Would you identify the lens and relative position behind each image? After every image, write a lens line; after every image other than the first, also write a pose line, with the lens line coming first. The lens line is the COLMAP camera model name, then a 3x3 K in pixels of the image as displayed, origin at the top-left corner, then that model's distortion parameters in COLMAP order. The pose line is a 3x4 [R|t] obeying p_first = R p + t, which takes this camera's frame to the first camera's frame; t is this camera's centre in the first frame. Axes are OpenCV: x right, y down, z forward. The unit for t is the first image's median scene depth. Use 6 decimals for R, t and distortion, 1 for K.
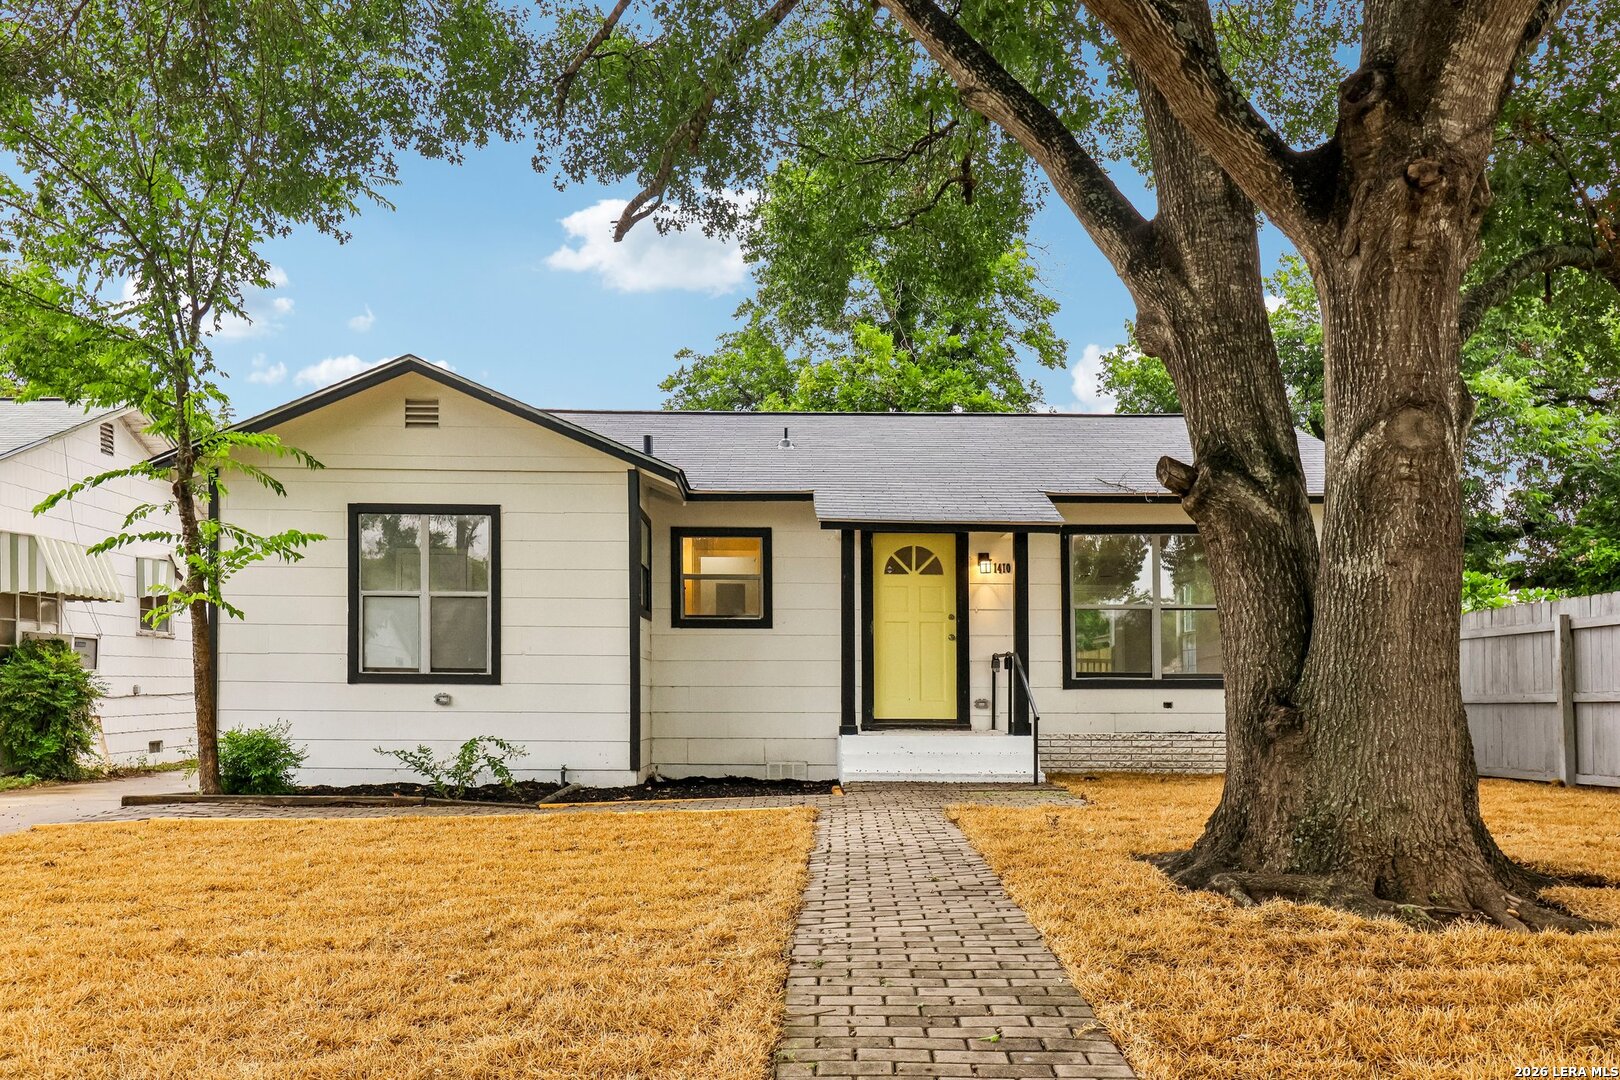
lens RADIAL K [[1301.9, 0, 806.0], [0, 1301.9, 640.9], [0, 0, 1]] dist [0.015243, 0.004969]
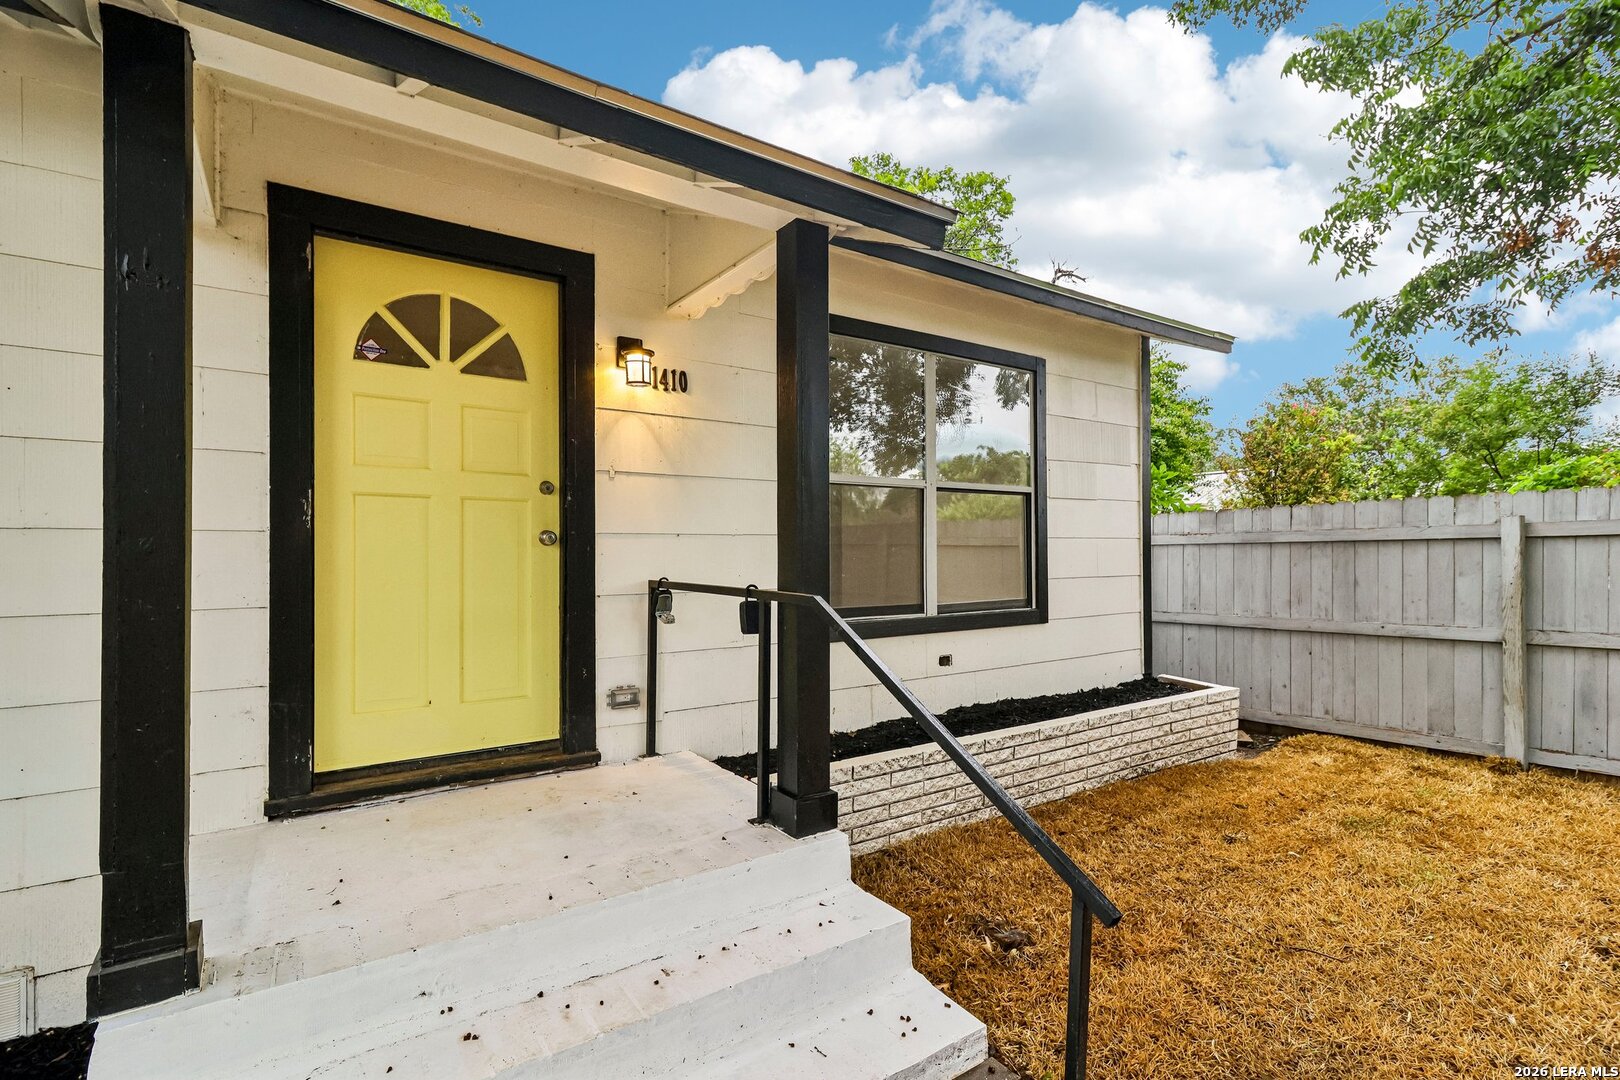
lens RADIAL K [[749.1, 0, 808.9], [0, 749.1, 541.4], [0, 0, 1]] dist [0.001510, -0.000280]
pose [[0.827700, 0.001031, 0.561171, 0.049059], [-0.013069, 0.999763, 0.017439, -0.006915], [-0.561019, -0.021769, 0.827516, 0.770879]]
